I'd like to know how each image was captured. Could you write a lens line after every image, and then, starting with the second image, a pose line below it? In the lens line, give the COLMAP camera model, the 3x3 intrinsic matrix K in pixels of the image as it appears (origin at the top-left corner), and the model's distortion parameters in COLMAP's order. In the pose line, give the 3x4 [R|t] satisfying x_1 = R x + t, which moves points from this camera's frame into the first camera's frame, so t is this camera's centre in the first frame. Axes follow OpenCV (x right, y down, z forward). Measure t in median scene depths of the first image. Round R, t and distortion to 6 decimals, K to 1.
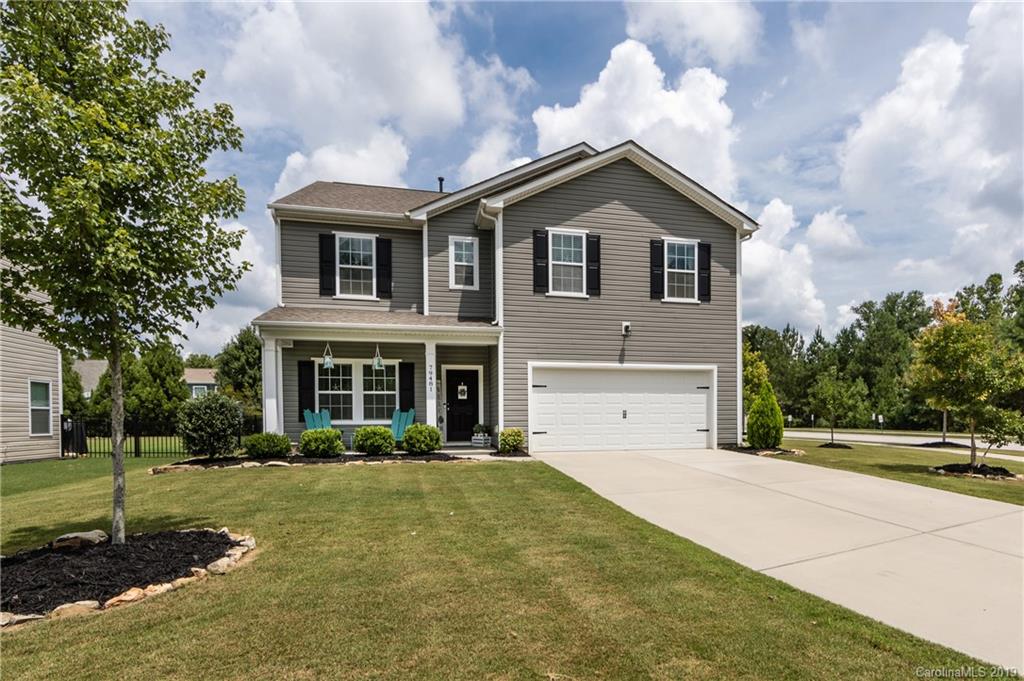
lens RADIAL K [[410.2, 0, 512.7], [0, 410.2, 343.6], [0, 0, 1]] dist [0.000907, -0.001873]
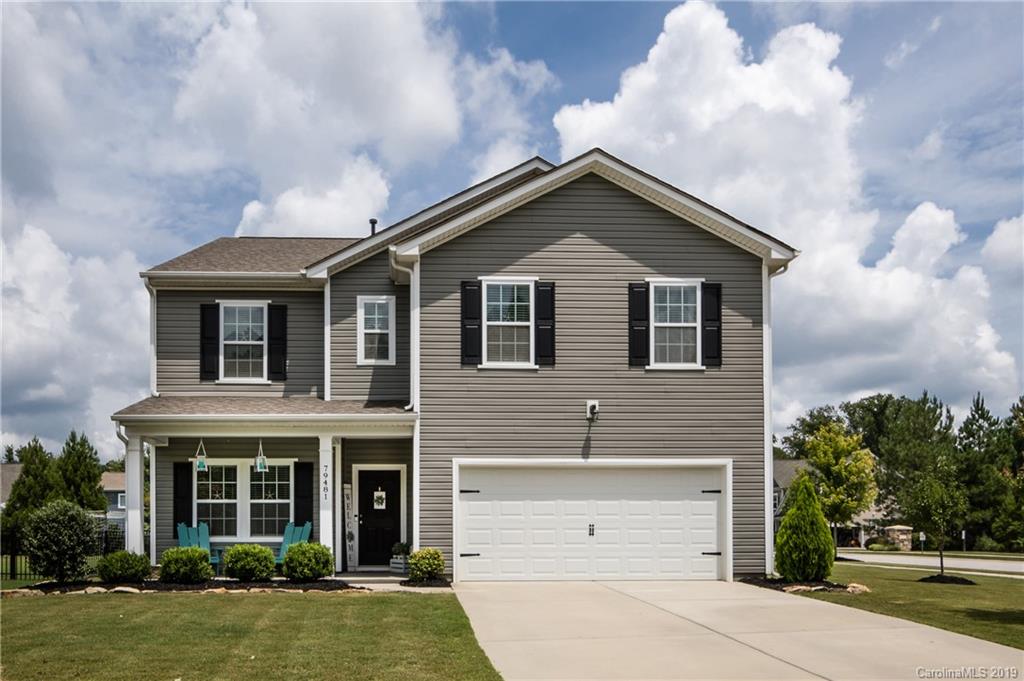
lens RADIAL K [[565.5, 0, 503.4], [0, 565.5, 415.2], [0, 0, 1]] dist [-0.002228, 0.005455]
pose [[0.986688, -0.029815, -0.159865, 0.274568], [0.025482, 0.999252, -0.029083, -0.001819], [0.160613, 0.024622, 0.986710, 0.002625]]
